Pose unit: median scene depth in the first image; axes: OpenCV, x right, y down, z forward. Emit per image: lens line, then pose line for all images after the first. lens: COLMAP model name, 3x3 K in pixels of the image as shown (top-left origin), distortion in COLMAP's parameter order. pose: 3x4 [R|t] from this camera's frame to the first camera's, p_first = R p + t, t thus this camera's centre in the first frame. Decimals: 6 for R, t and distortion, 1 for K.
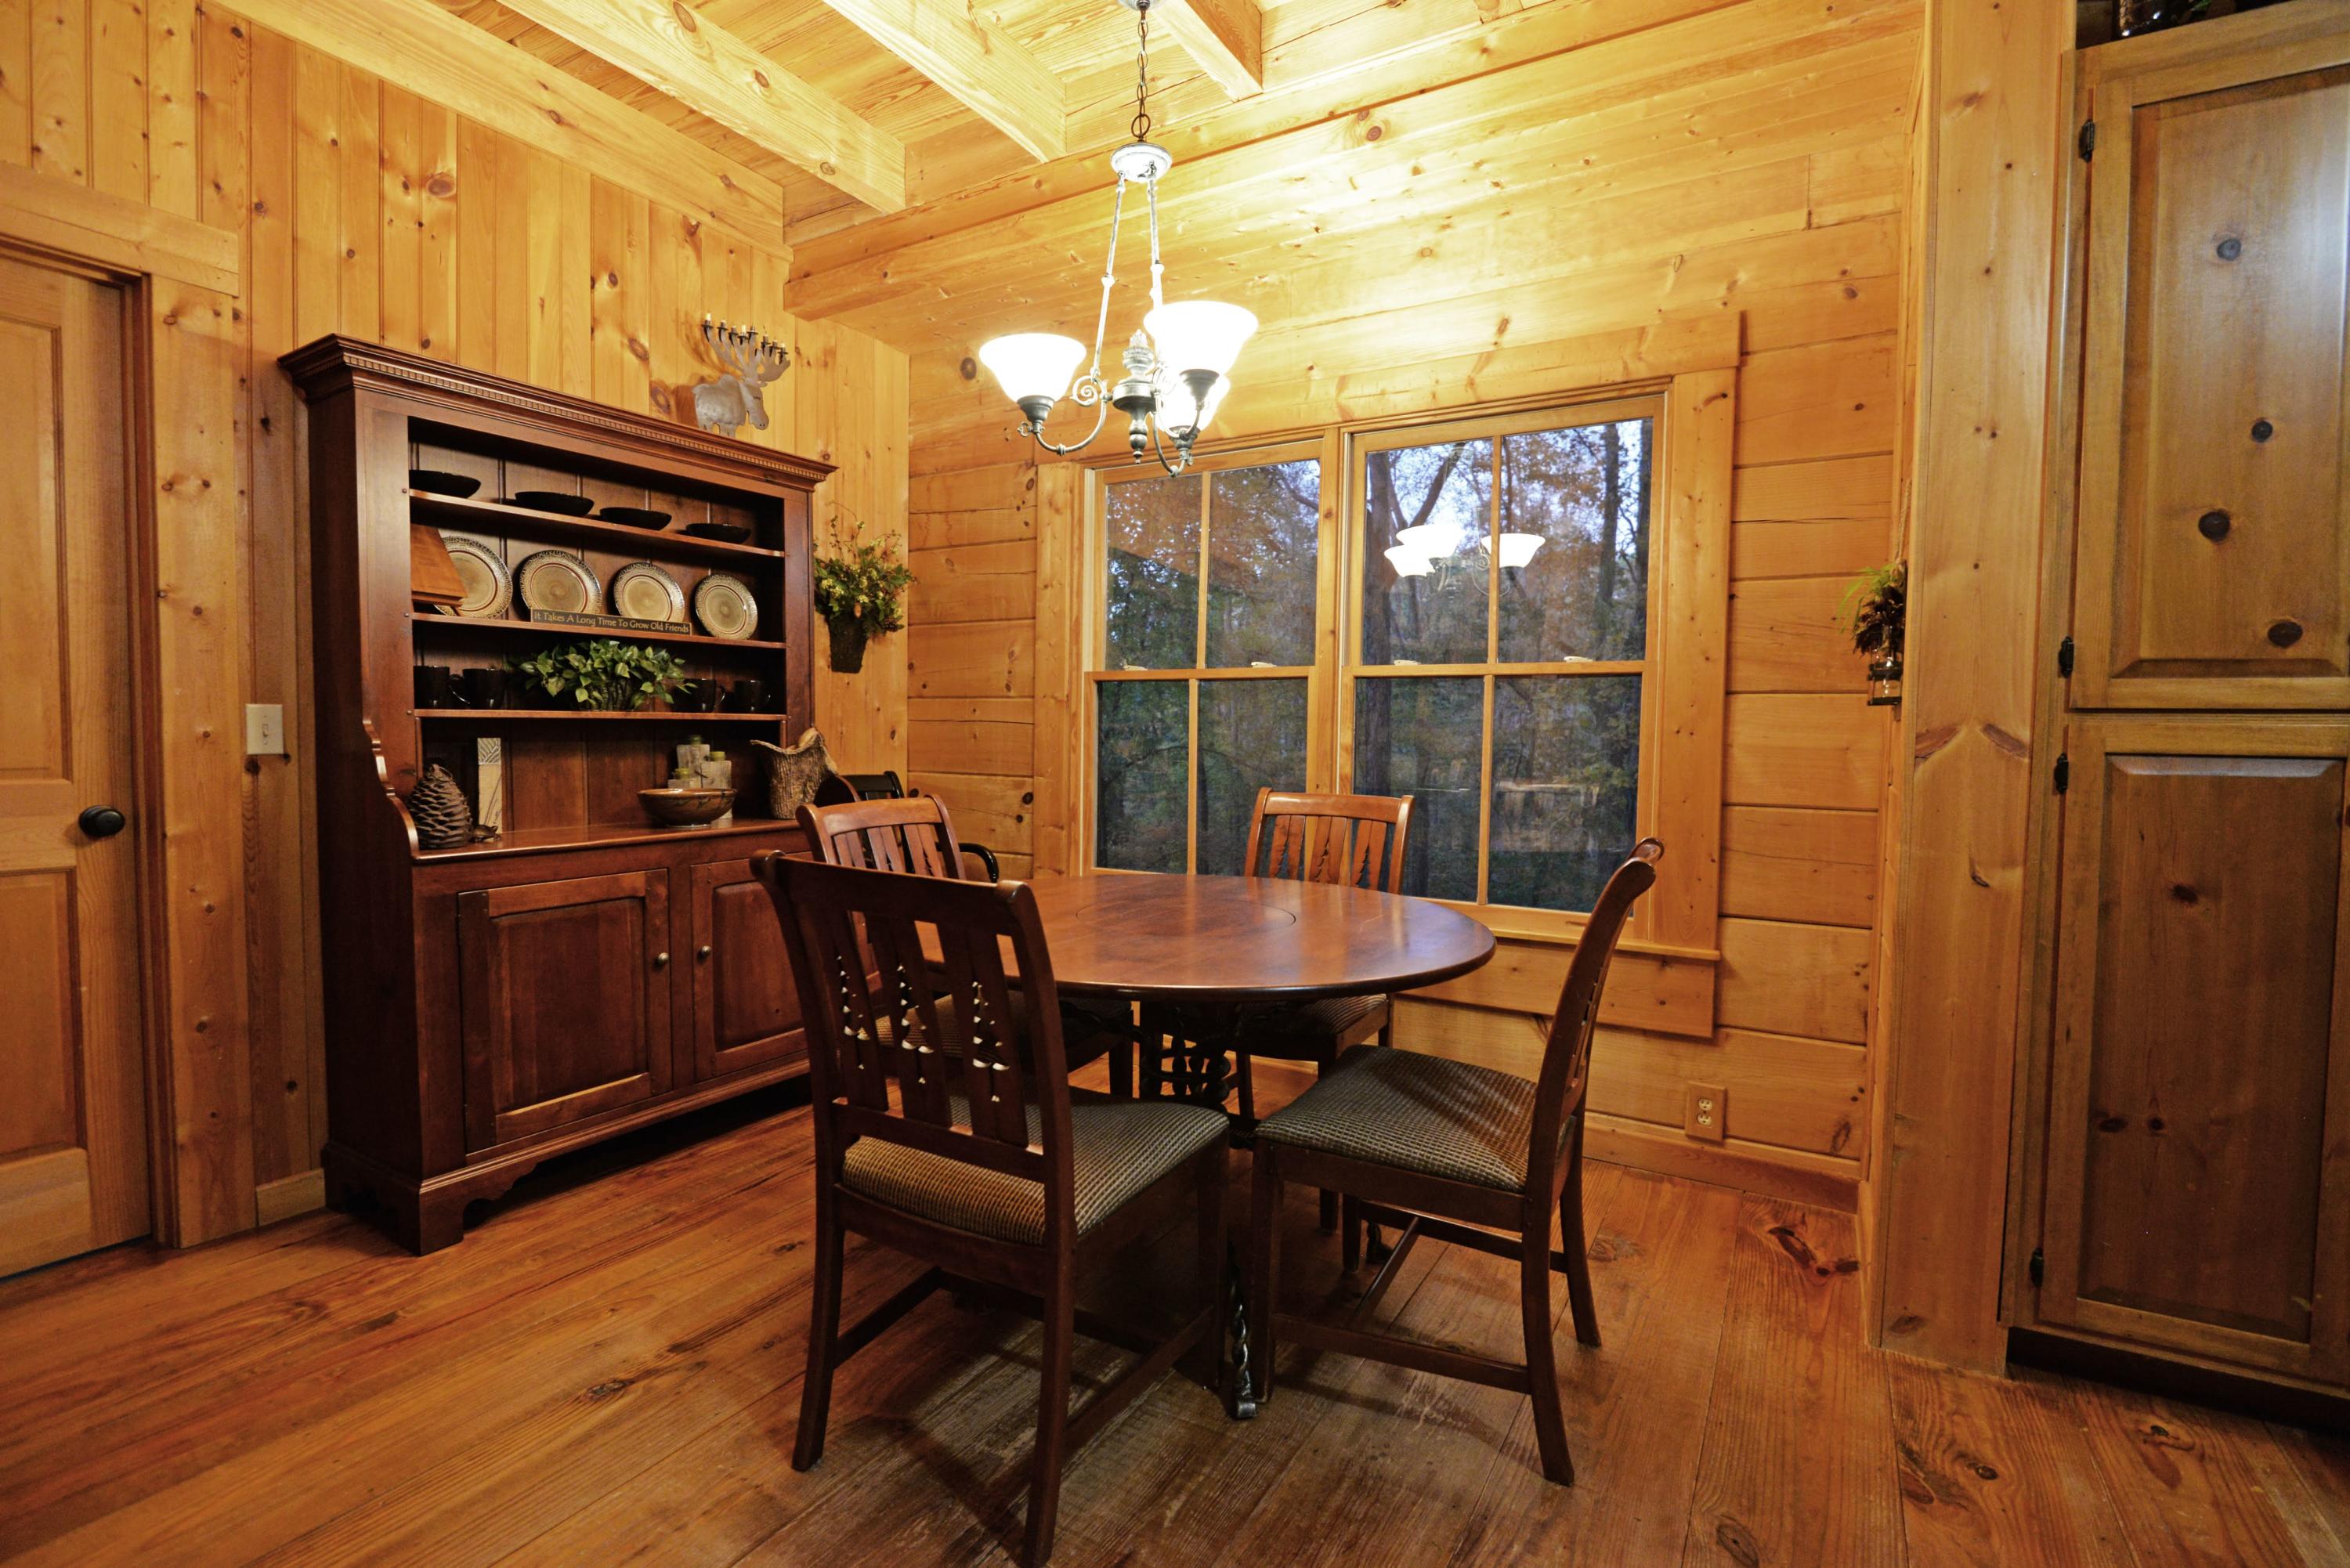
lens RADIAL K [[1081.7, 0, 1167.5], [0, 1081.7, 777.9], [0, 0, 1]] dist [-0.012588, -0.003210]
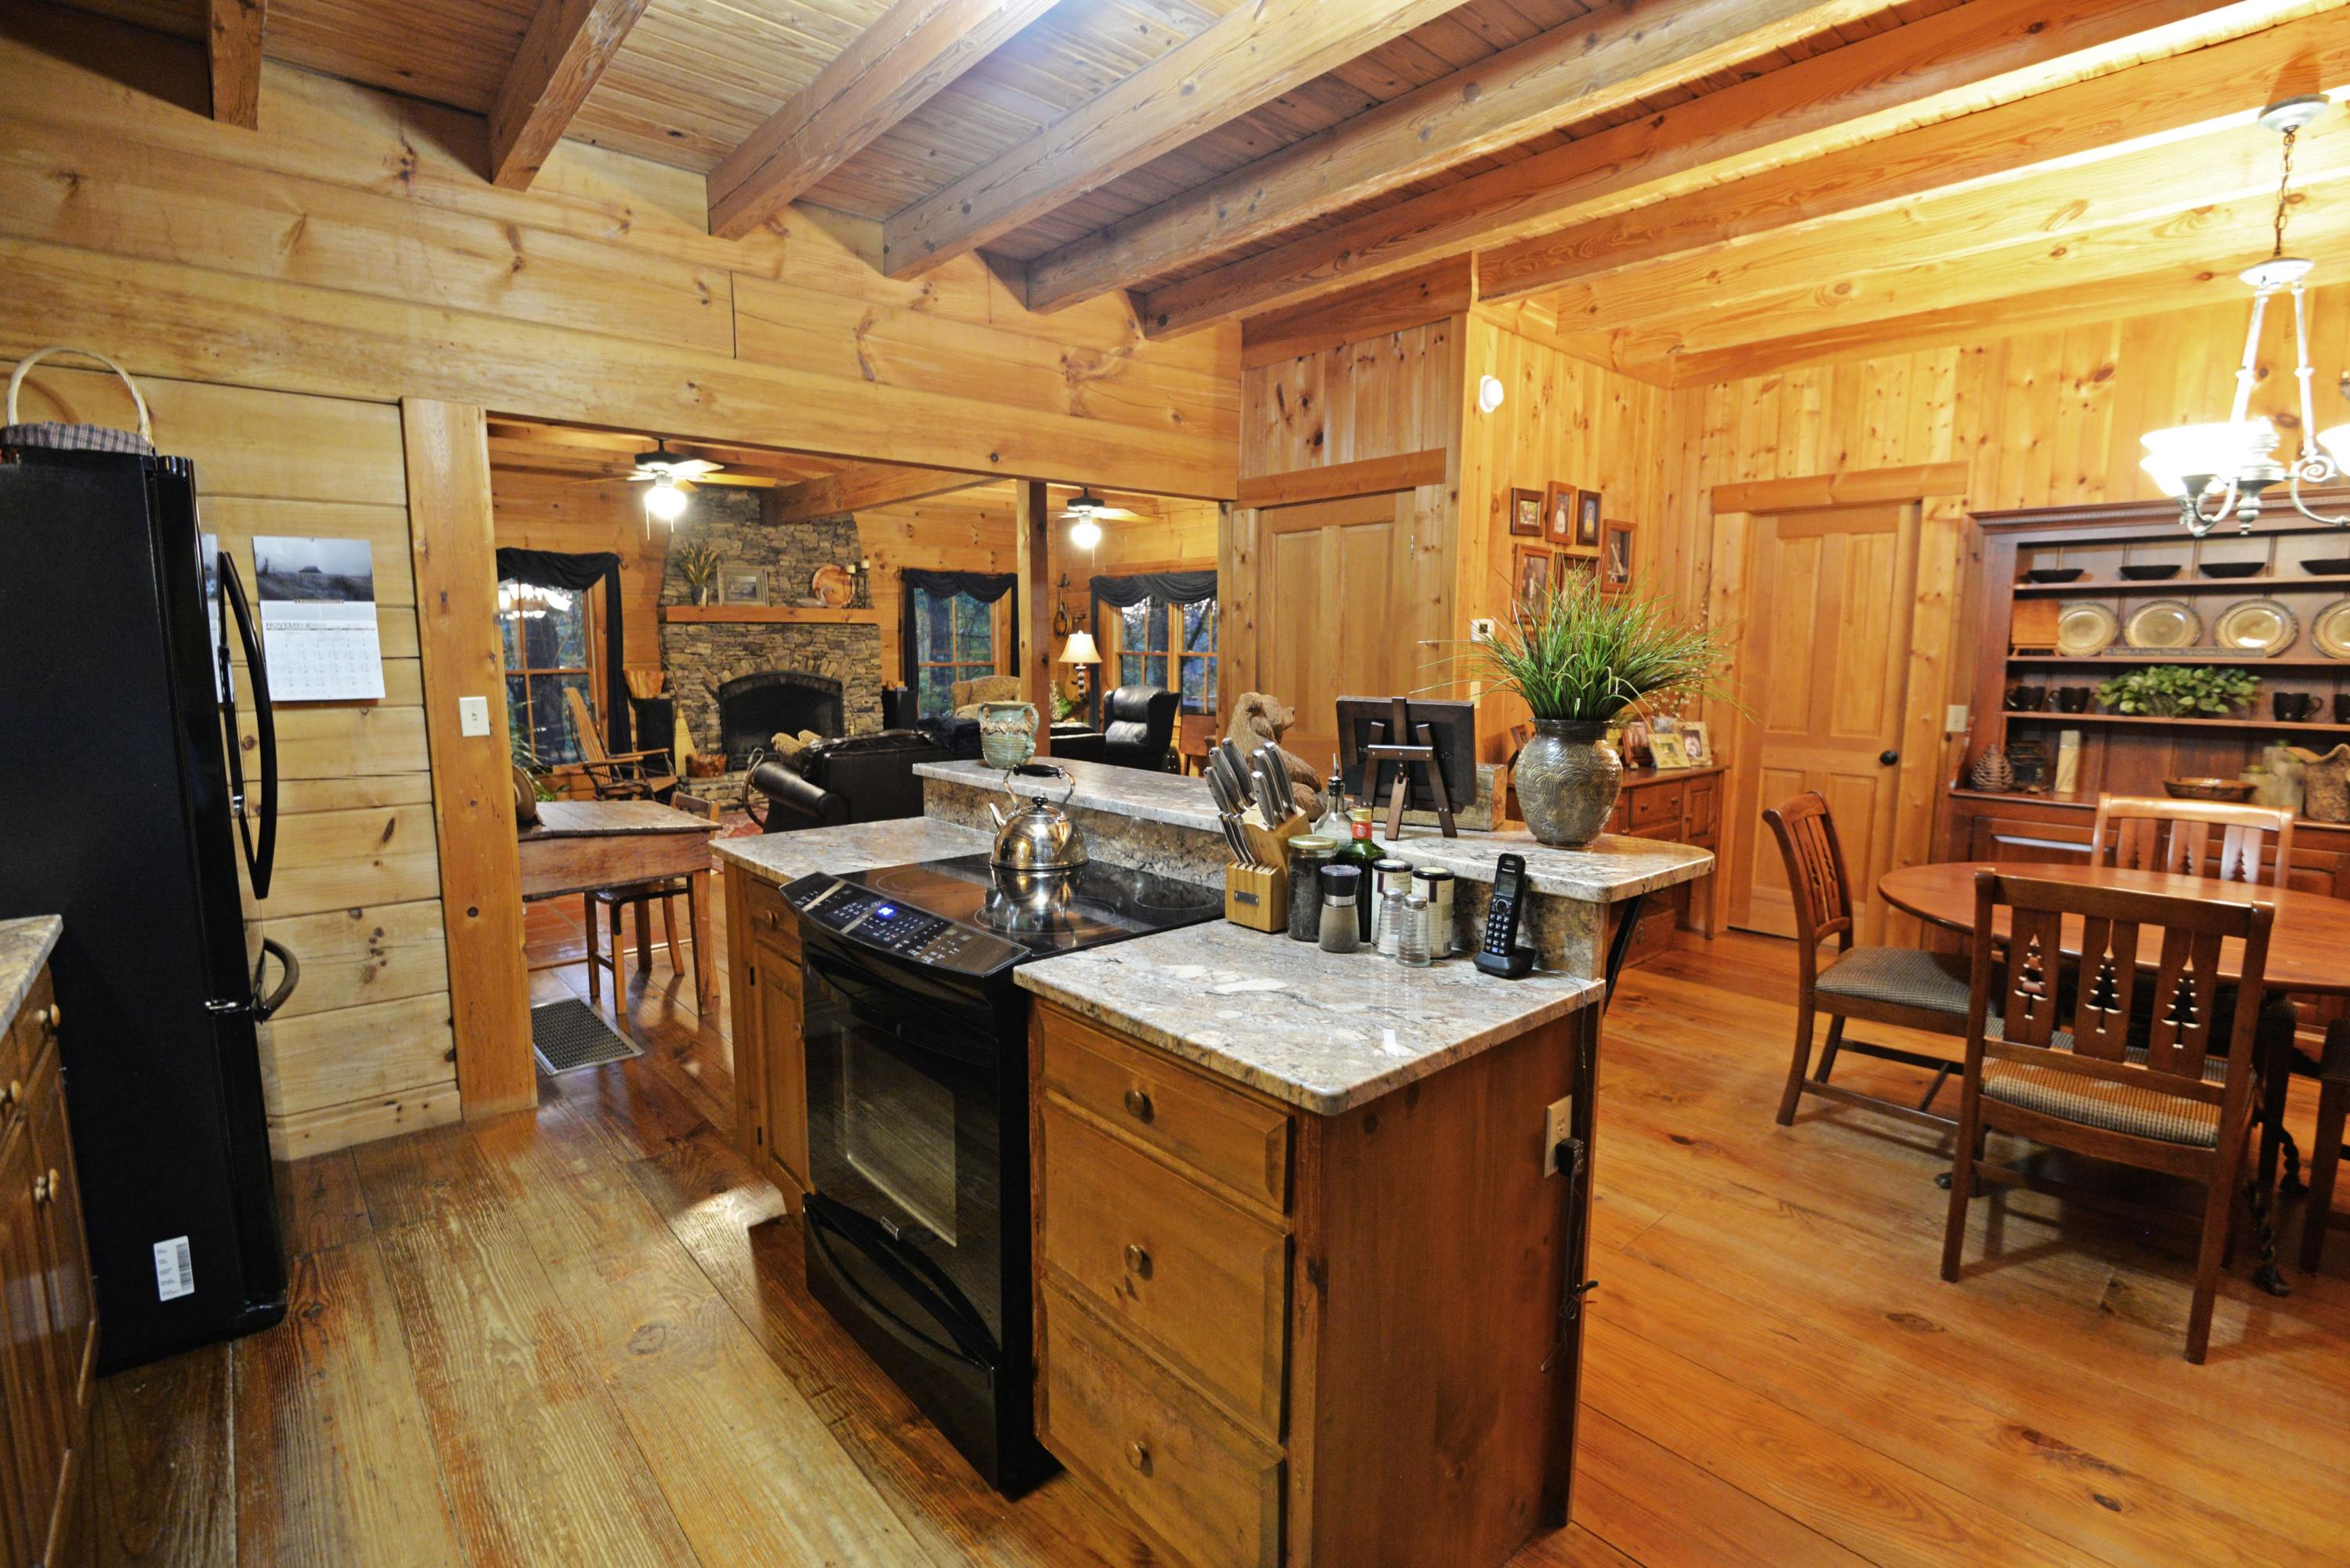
lens RADIAL K [[1081.7, 0, 1199.4], [0, 1081.7, 784.0], [0, 0, 1]] dist [-0.012588, -0.003210]
pose [[-0.283732, 0.113612, -0.952149, 1.306863], [-0.051675, 0.989702, 0.133492, -0.110661], [0.957510, 0.087078, -0.274939, 0.234621]]
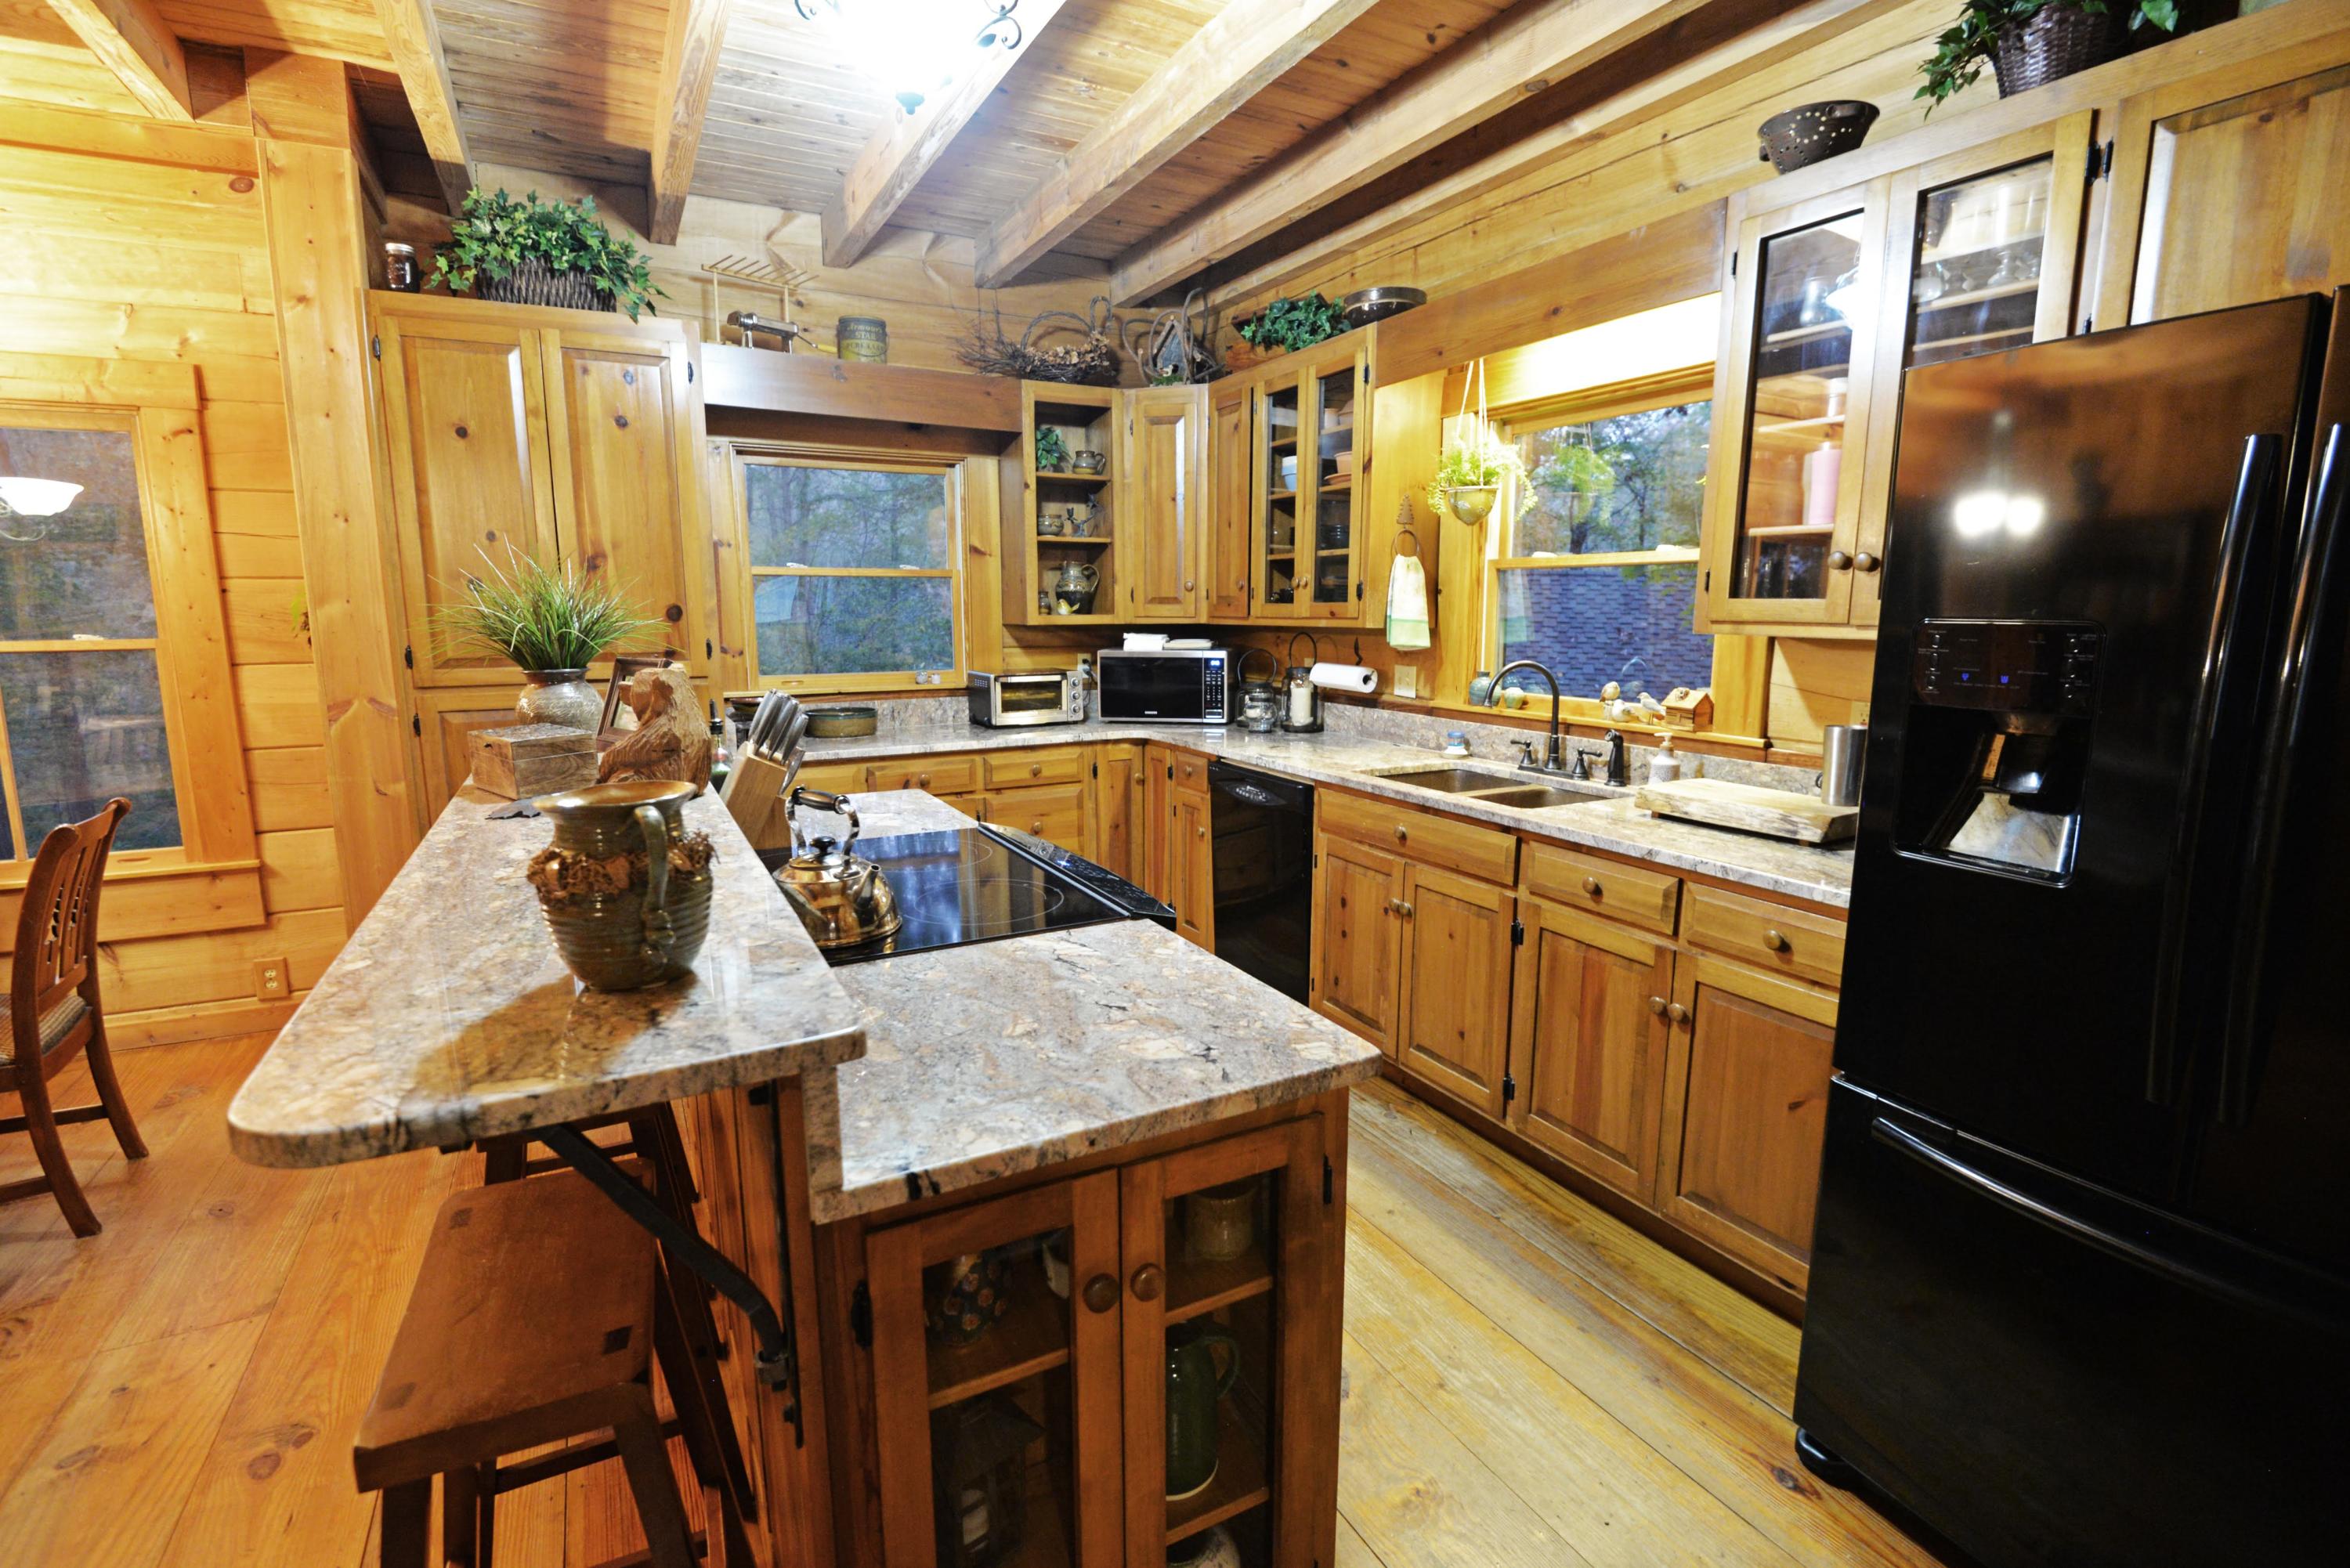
lens RADIAL K [[1081.7, 0, 1174.9], [0, 1081.7, 780.6], [0, 0, 1]] dist [-0.012588, -0.003210]
pose [[0.515332, -0.150920, 0.843597, -0.006626], [0.046536, 0.987847, 0.148298, -0.084414], [-0.855726, -0.037165, 0.516093, -0.691257]]
